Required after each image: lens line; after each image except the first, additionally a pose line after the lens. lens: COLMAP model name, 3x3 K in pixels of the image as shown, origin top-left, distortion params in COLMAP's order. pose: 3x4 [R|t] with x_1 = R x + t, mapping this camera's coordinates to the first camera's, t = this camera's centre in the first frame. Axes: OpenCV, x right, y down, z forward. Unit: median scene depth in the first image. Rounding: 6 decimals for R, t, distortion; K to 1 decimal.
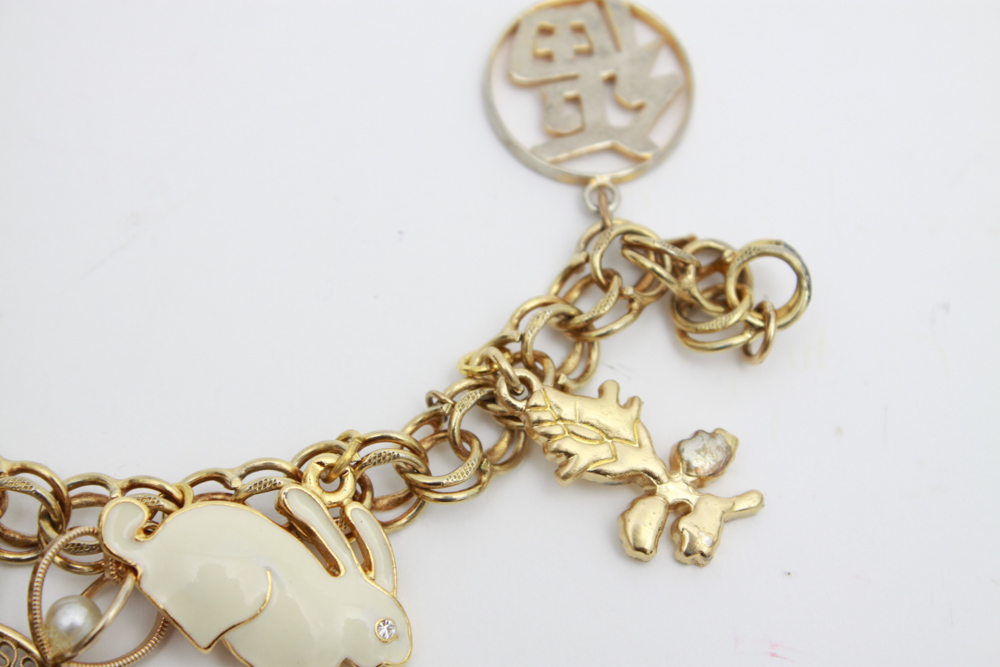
lens RADIAL K [[2202.5, 0, 500.0], [0, 2202.5, 333.5], [0, 0, 1]] dist [0.023441, 0.006933]
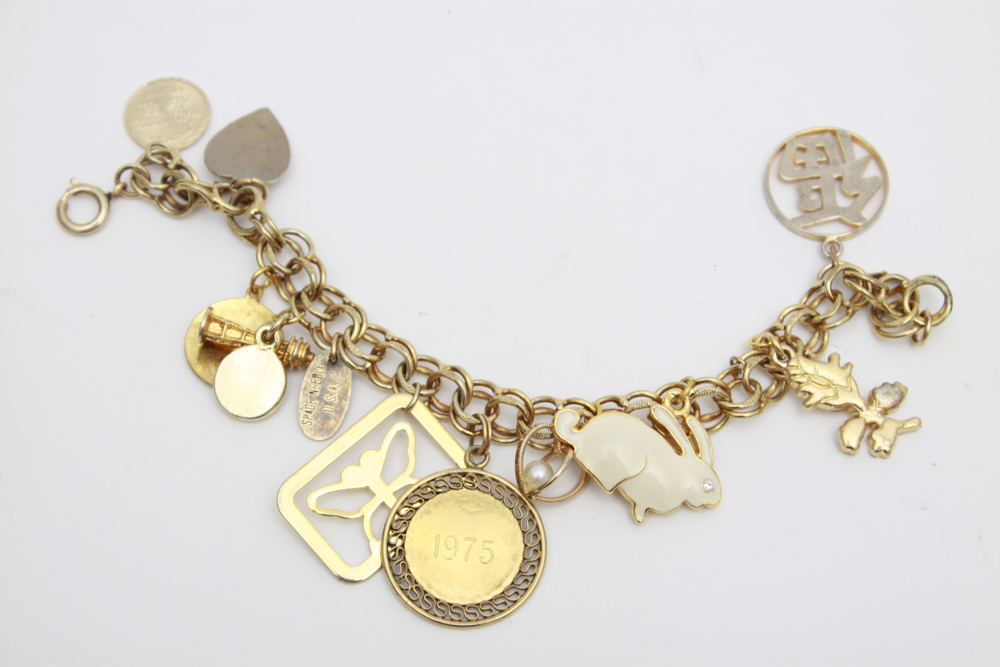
lens RADIAL K [[2202.5, 0, 500.0], [0, 2202.5, 333.5], [0, 0, 1]] dist [0.023441, 0.006933]
pose [[0.994817, 0.024225, -0.098753, -0.044340], [-0.024843, 0.999679, -0.005029, 0.021917], [0.098600, 0.007456, 0.995099, -0.808959]]
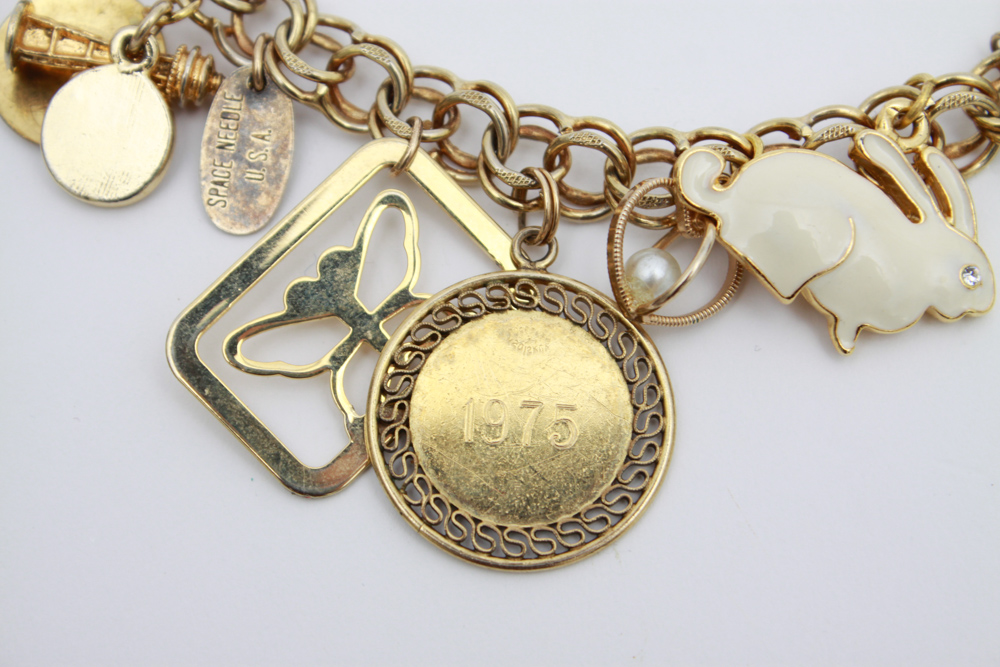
lens RADIAL K [[2202.5, 0, 500.0], [0, 2202.5, 333.5], [0, 0, 1]] dist [0.023441, 0.006933]
pose [[0.993466, -0.023401, -0.111706, -0.145899], [0.034636, 0.994413, 0.099715, 0.054314], [0.108748, -0.102933, 0.988726, 0.016976]]
